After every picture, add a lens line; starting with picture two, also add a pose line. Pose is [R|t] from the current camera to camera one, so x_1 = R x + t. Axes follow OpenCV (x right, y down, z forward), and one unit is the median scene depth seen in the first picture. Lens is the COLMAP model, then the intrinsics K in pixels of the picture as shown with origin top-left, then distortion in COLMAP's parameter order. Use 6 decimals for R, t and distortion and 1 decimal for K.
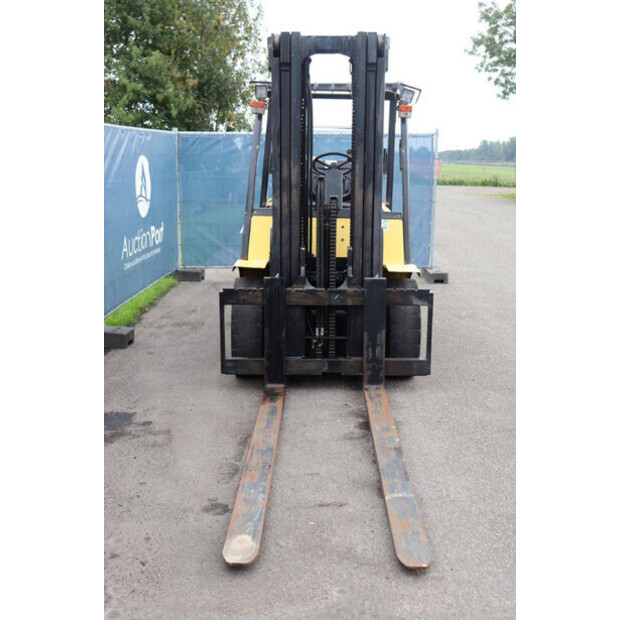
lens RADIAL K [[750.2, 0, 312.4], [0, 750.2, 308.4], [0, 0, 1]] dist [0.048310, 0.000000]
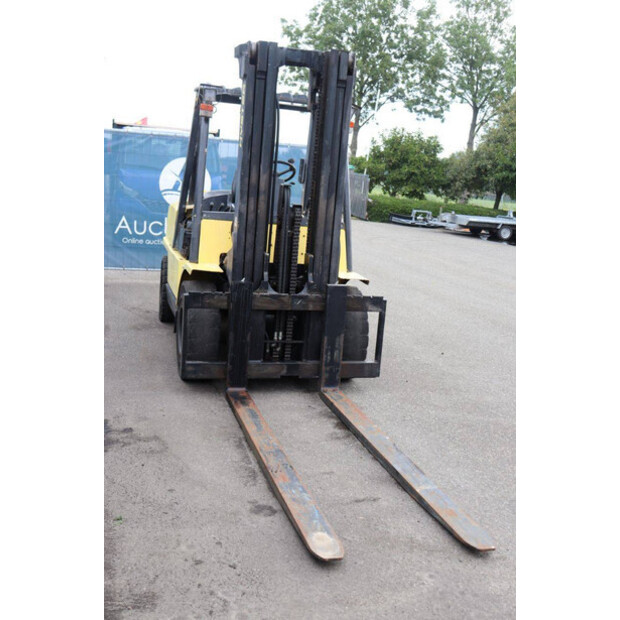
lens RADIAL K [[750.2, 0, 312.0], [0, 750.2, 309.4], [0, 0, 1]] dist [0.048310, 0.000000]
pose [[0.958123, 0.014378, 0.285995, -0.244107], [-0.013056, 0.999893, -0.006531, 0.001107], [-0.286058, 0.002524, 0.958209, 0.006862]]
